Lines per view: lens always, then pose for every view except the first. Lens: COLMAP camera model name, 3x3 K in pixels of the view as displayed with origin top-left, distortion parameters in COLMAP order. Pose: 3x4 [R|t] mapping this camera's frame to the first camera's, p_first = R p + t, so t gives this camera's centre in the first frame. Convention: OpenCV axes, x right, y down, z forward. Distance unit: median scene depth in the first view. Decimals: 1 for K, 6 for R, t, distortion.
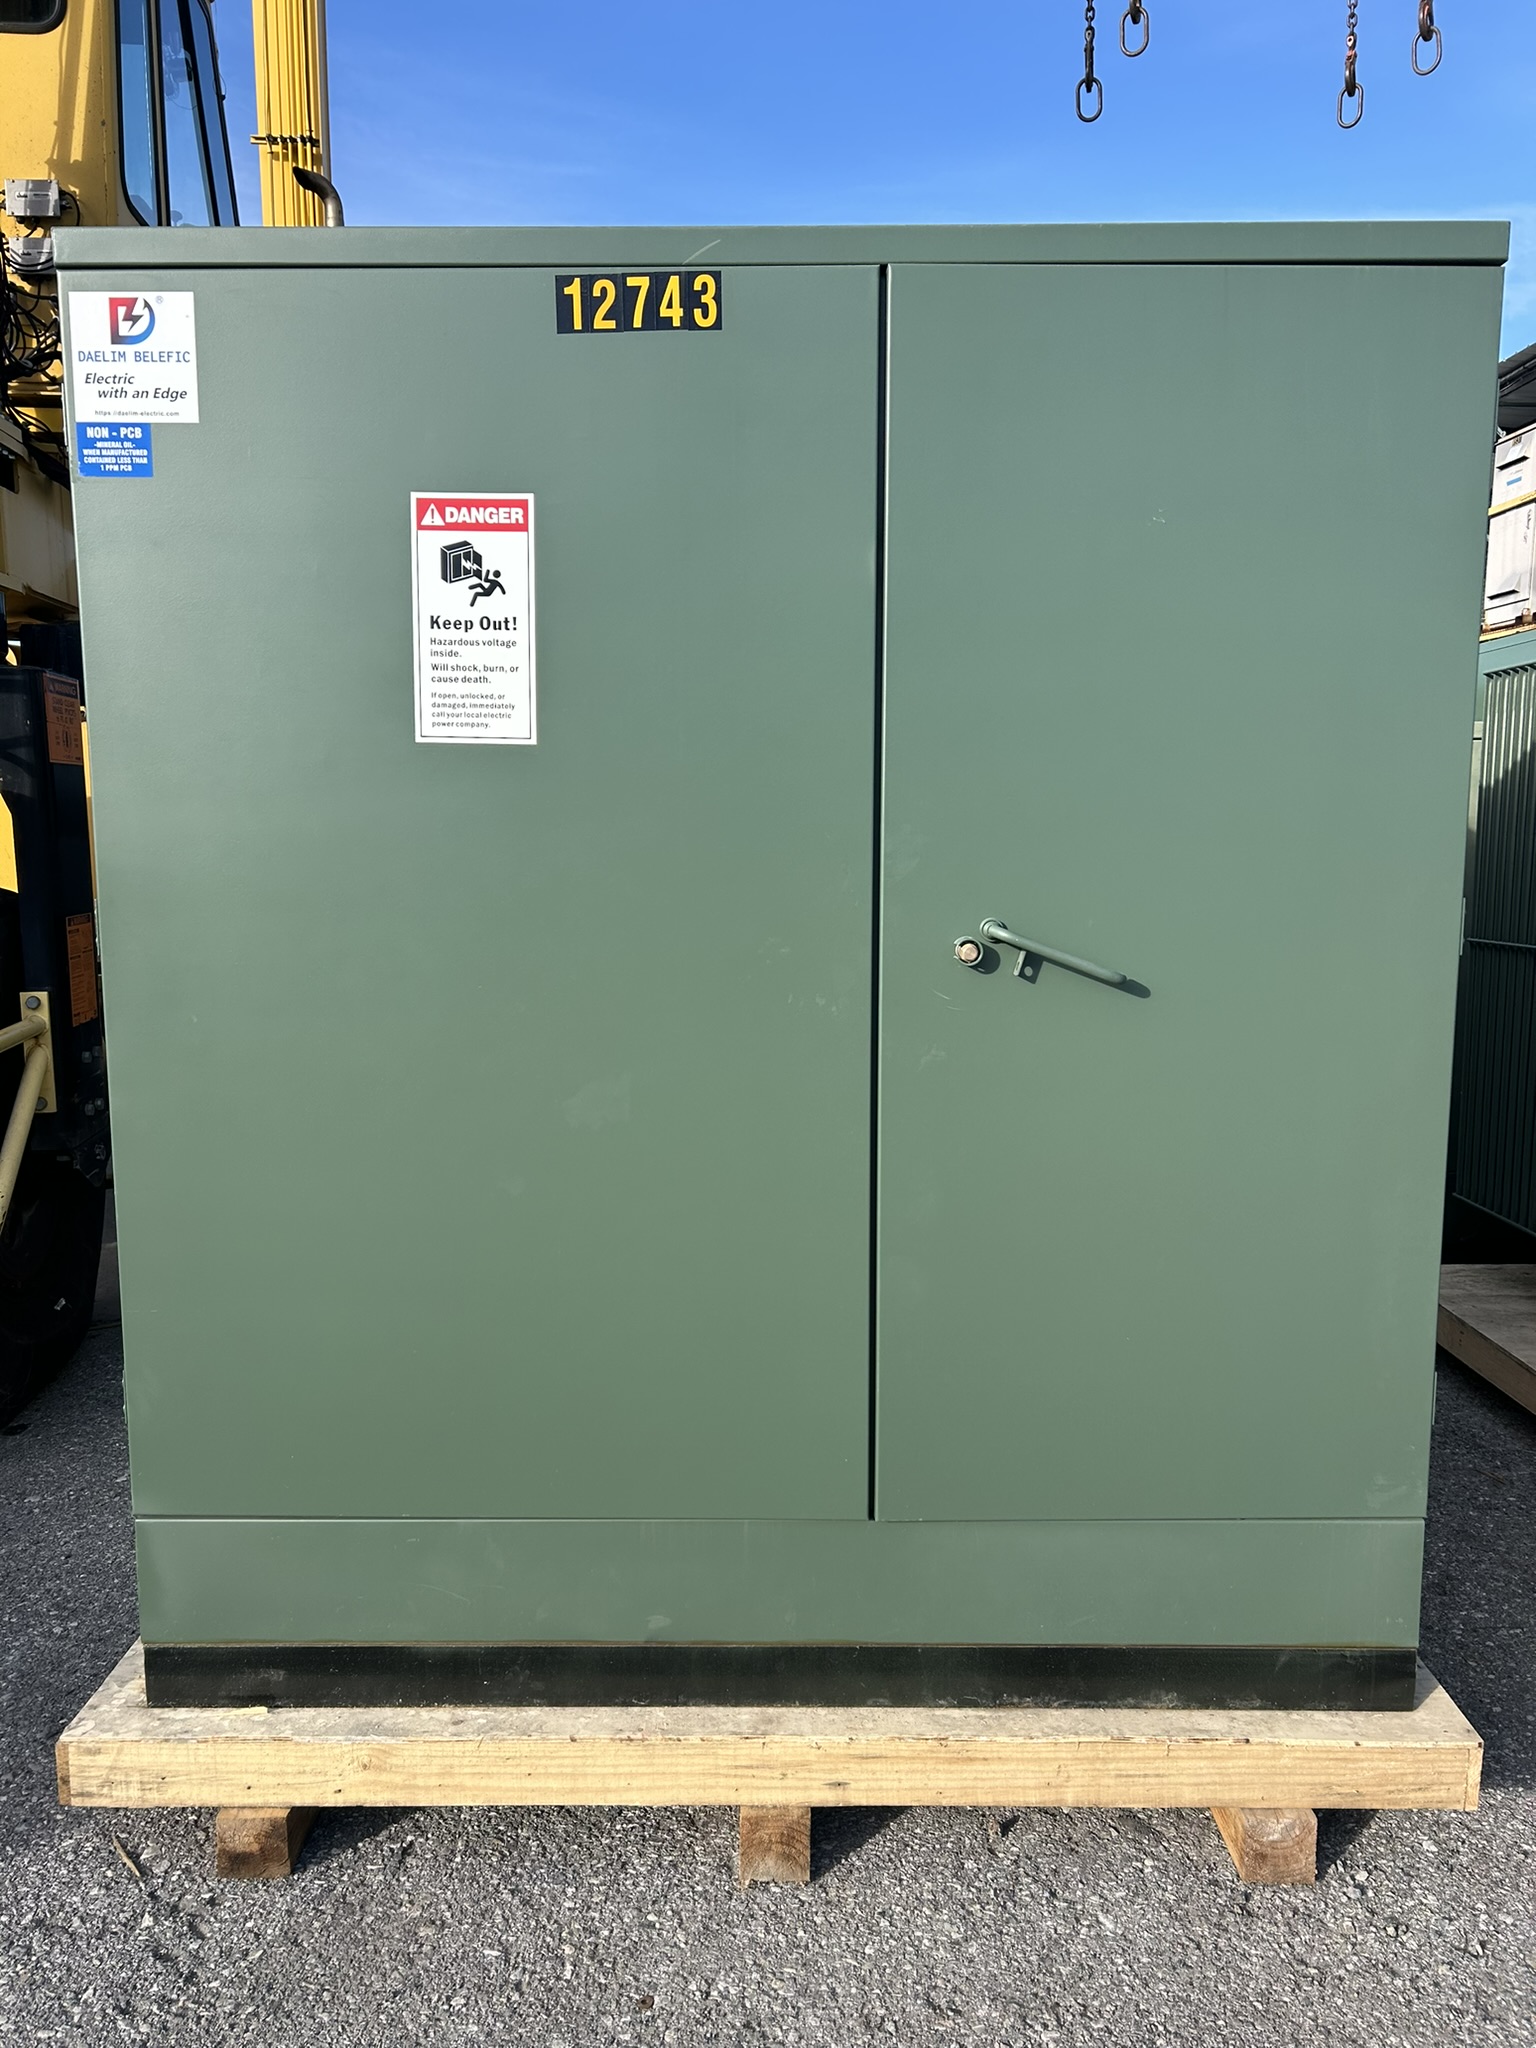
lens RADIAL K [[1552.5, 0, 762.4], [0, 1552.5, 1030.6], [0, 0, 1]] dist [0.005282, -0.010430]
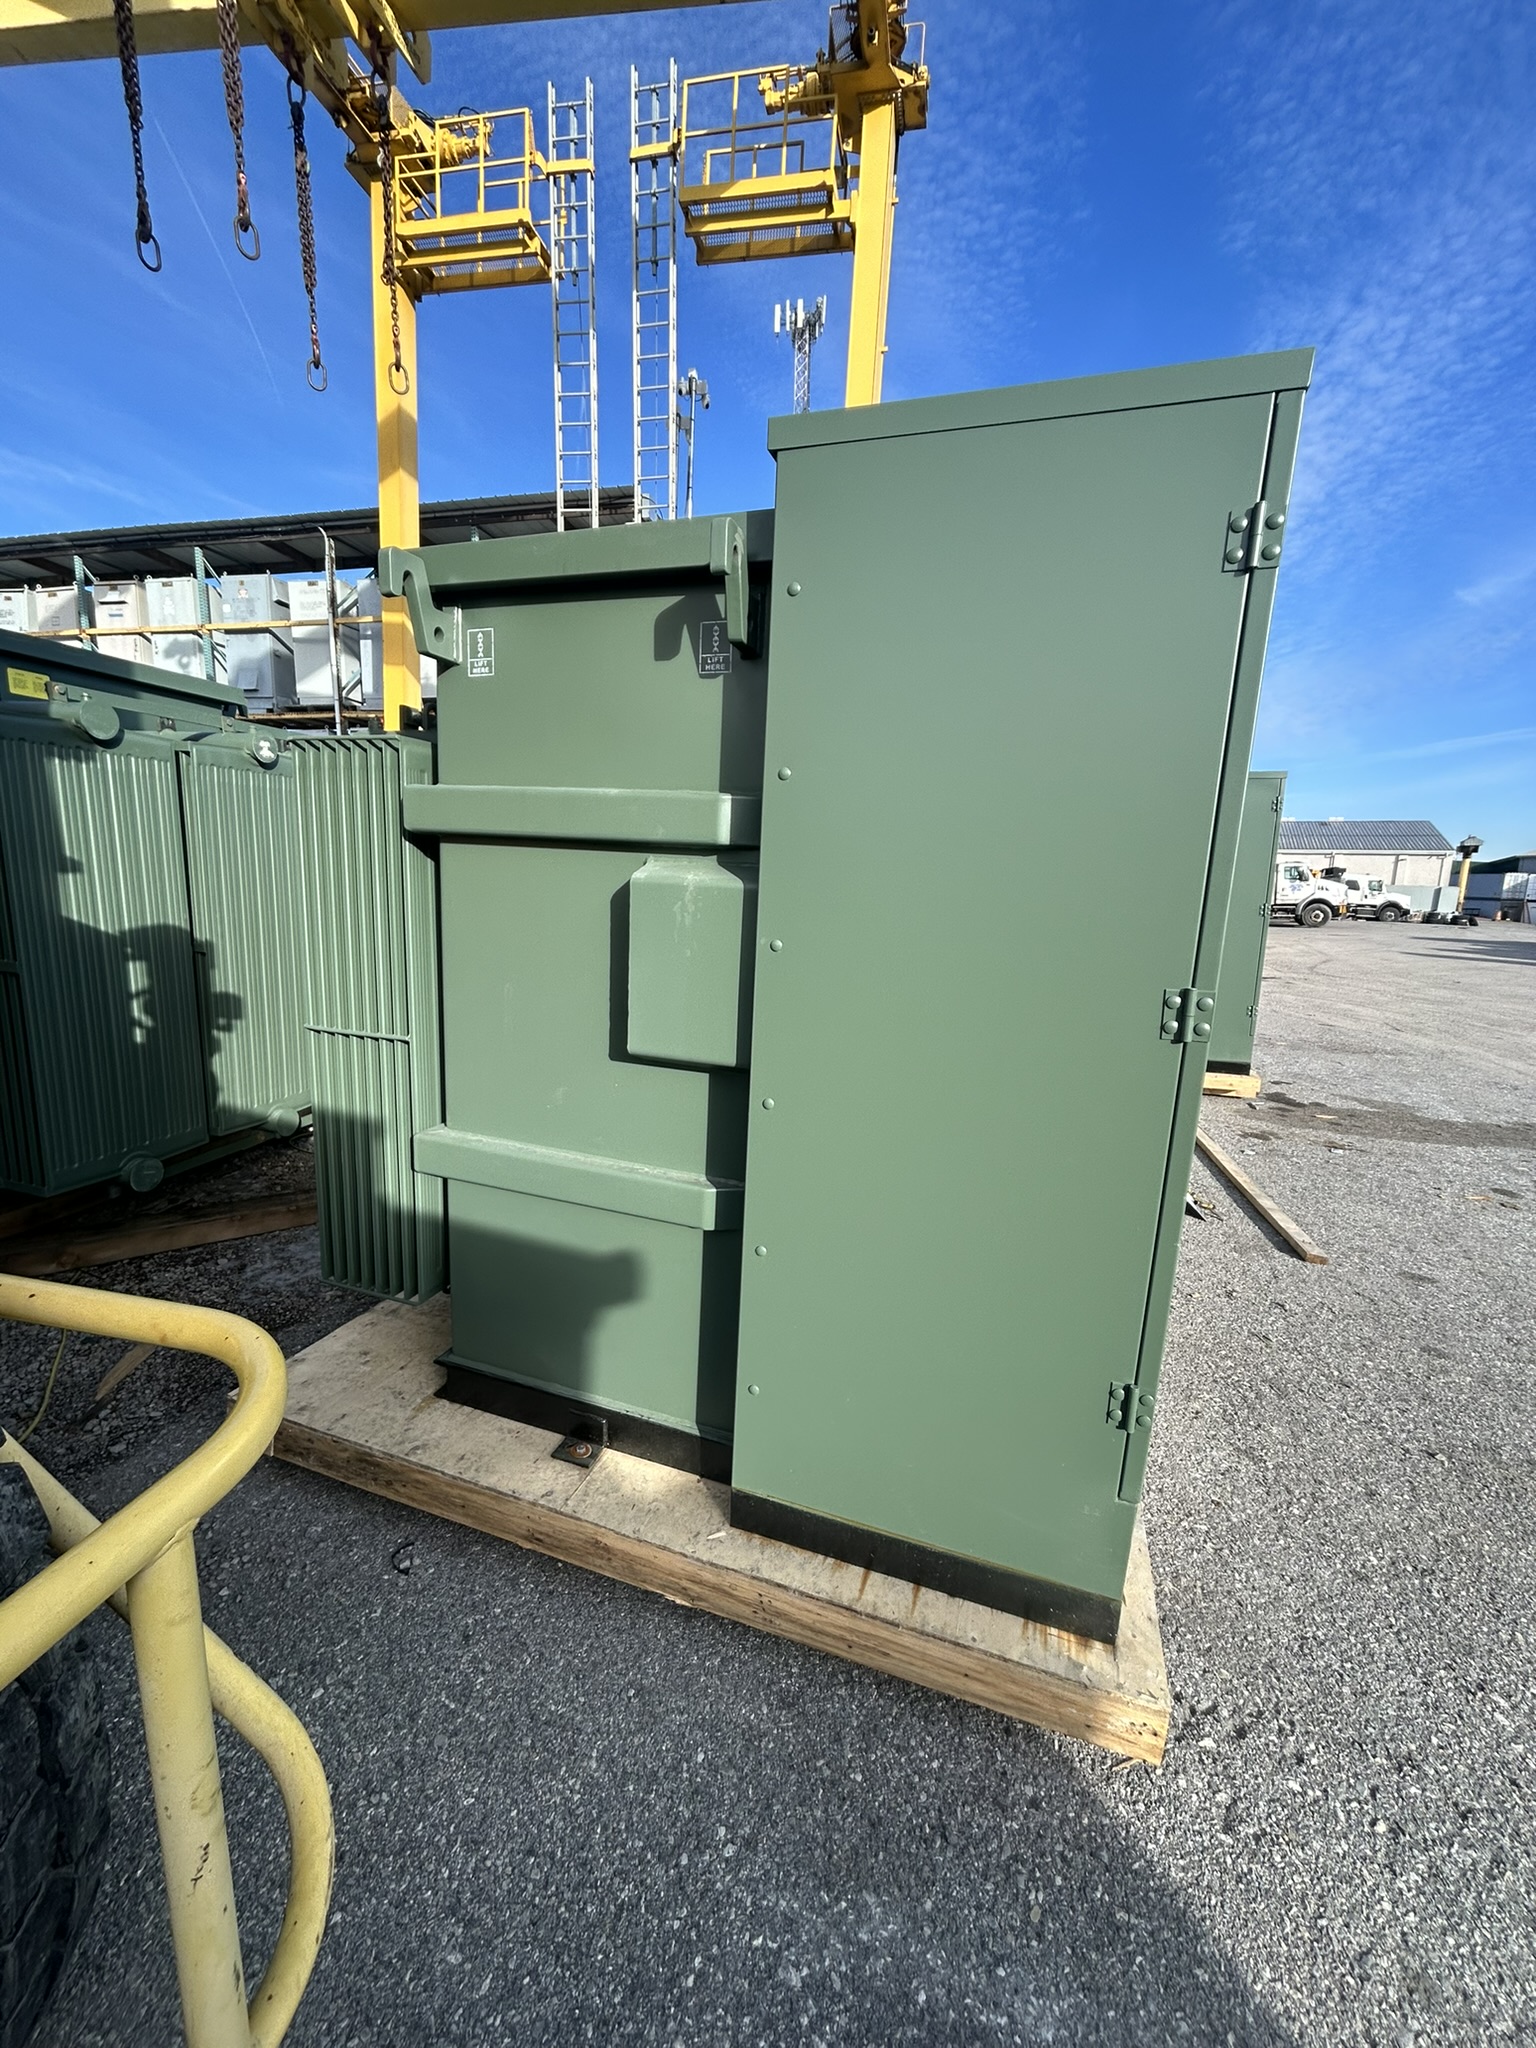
lens RADIAL K [[827.3, 0, 763.8], [0, 827.3, 1018.2], [0, 0, 1]] dist [-0.002718, 0.001083]
pose [[0.317368, -0.157849, 0.935073, -1.062159], [0.074116, 0.987162, 0.141487, -0.178025], [-0.945402, 0.024400, 0.324992, 1.083452]]
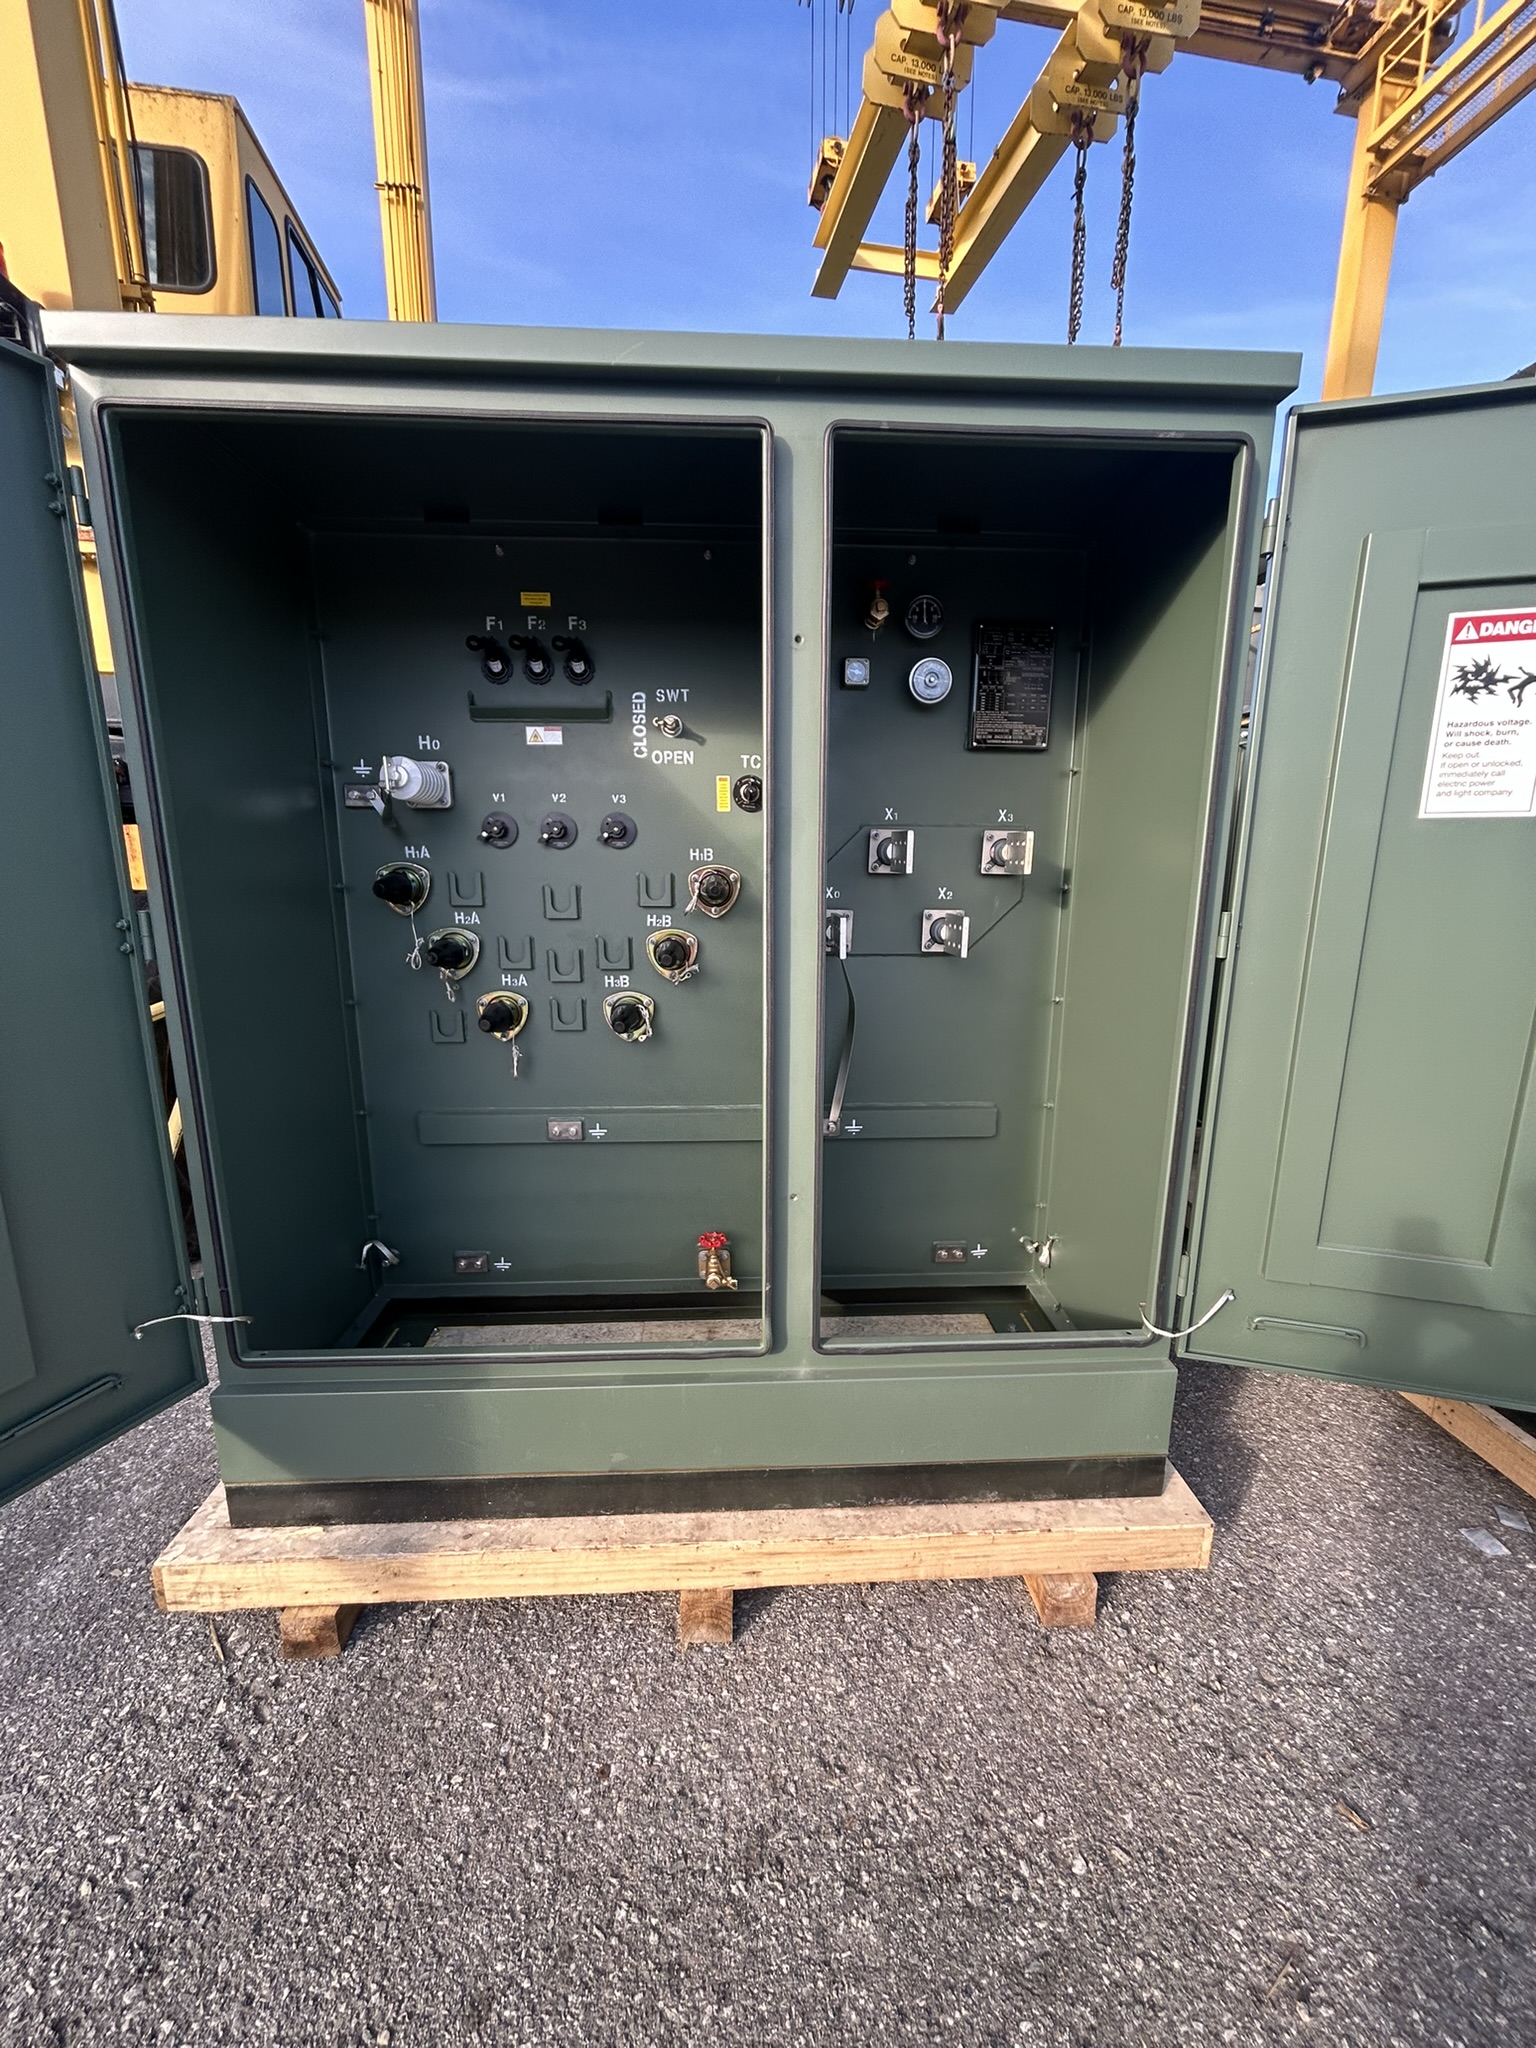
lens RADIAL K [[827.3, 0, 770.1], [0, 827.3, 1034.5], [0, 0, 1]] dist [-0.002718, 0.001083]
pose [[0.998212, -0.006675, 0.059393, 0.024094], [0.001878, 0.996756, 0.080461, -0.040714], [-0.059737, -0.080206, 0.994987, 0.320298]]
